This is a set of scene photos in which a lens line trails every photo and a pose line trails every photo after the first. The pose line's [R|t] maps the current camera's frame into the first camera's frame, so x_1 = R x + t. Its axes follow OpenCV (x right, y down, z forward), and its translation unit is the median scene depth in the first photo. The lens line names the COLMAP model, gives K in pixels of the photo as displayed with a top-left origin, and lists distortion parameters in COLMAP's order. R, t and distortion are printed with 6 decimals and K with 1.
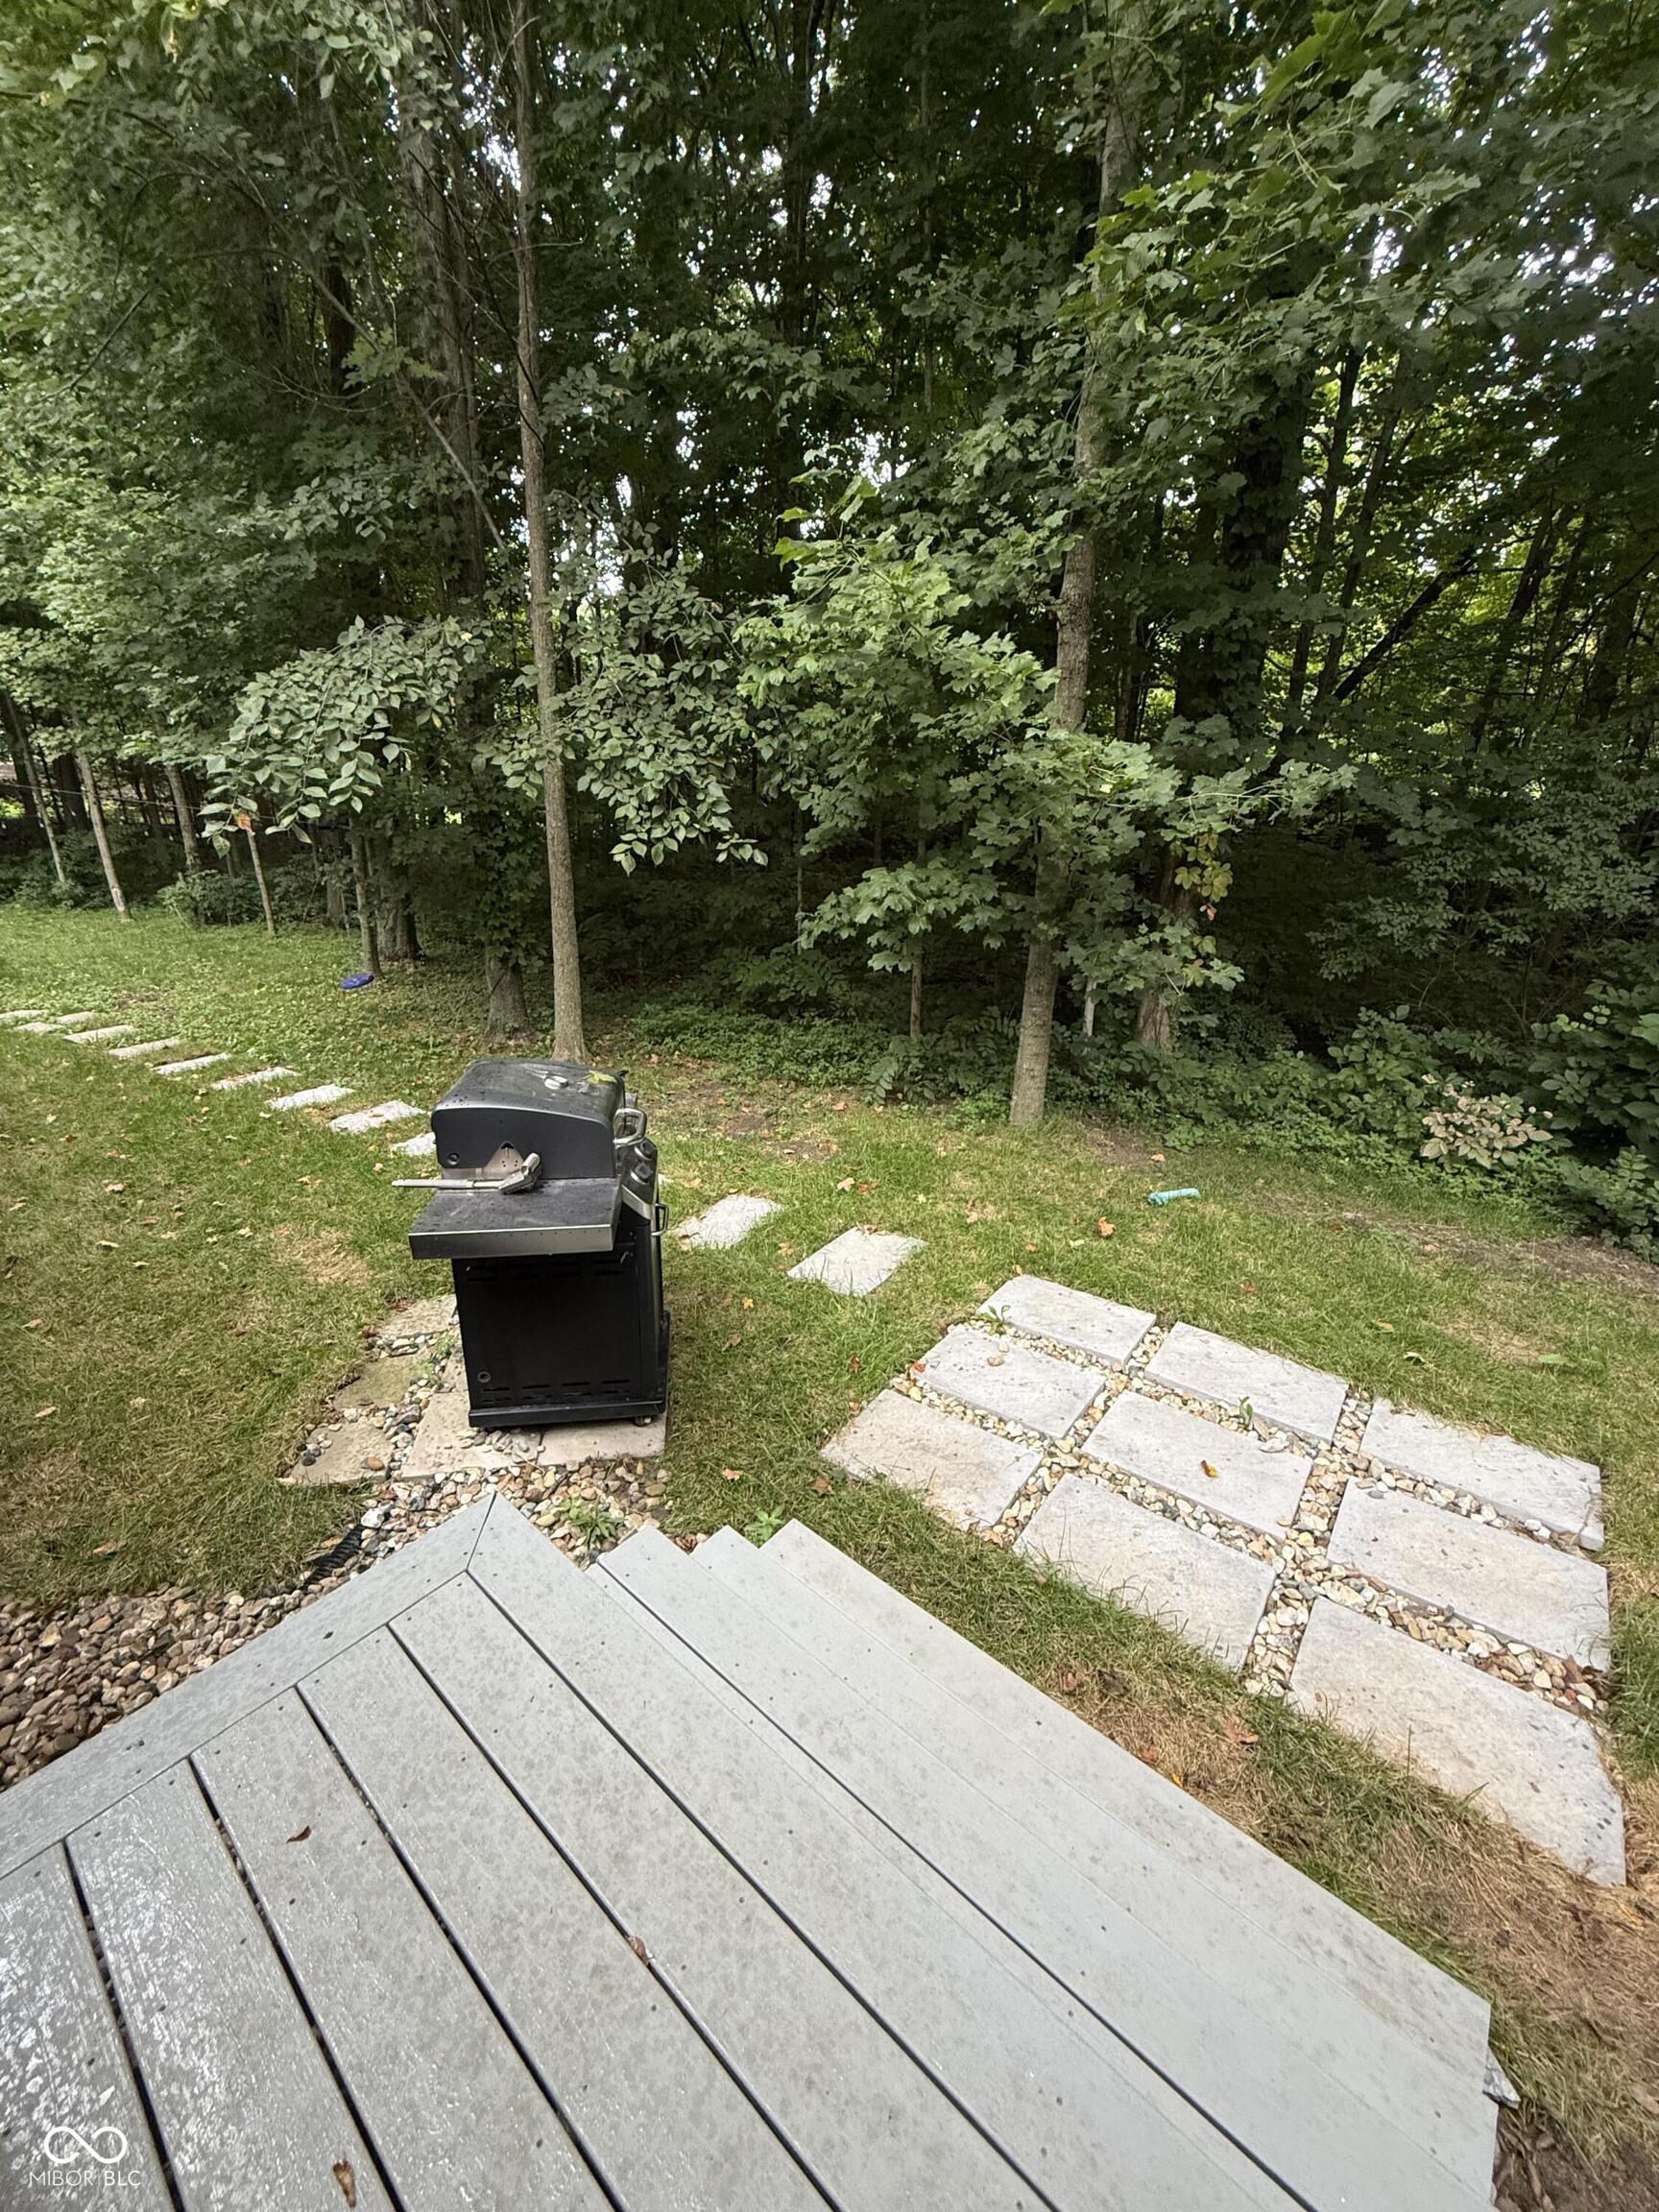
lens RADIAL K [[886.6, 0, 827.4], [0, 886.6, 1108.1], [0, 0, 1]] dist [0.000067, 0.000180]
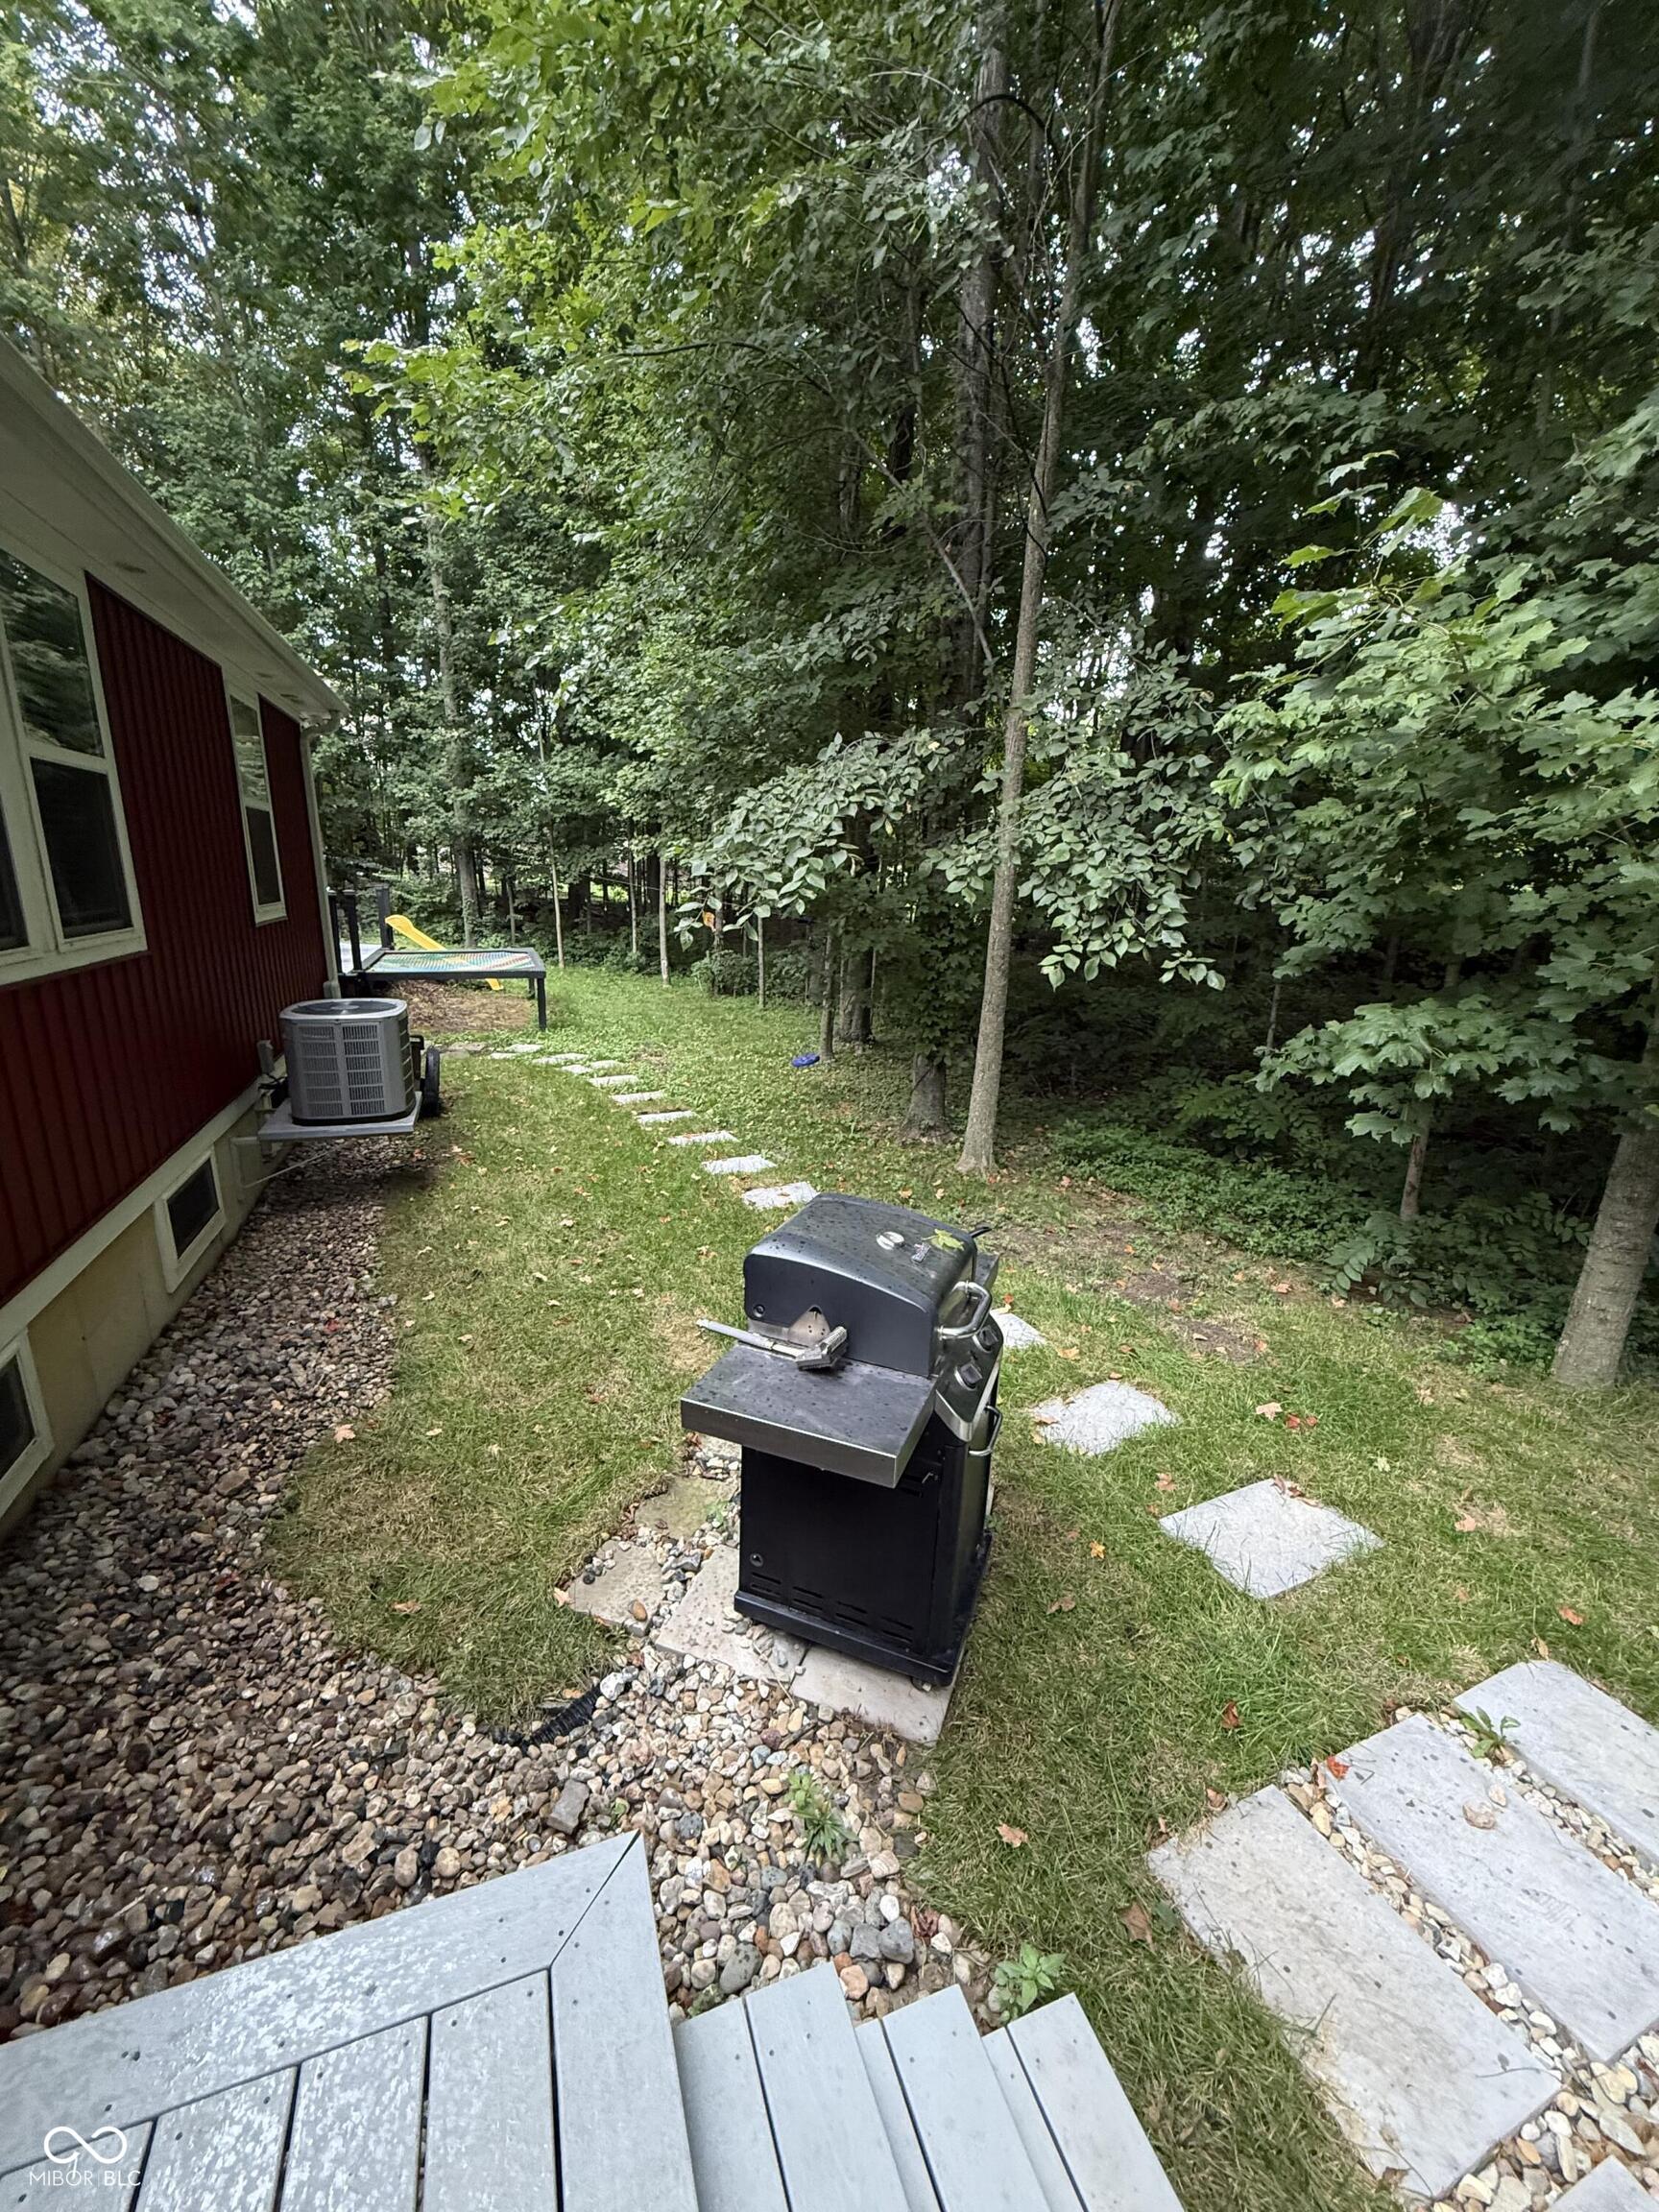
lens RADIAL K [[886.6, 0, 826.2], [0, 886.6, 1105.7], [0, 0, 1]] dist [0.000067, 0.000180]
pose [[0.872579, 0.131894, -0.470330, 0.012251], [-0.179479, 0.982075, -0.057577, -0.055913], [0.454306, 0.134655, 0.880610, 0.123677]]
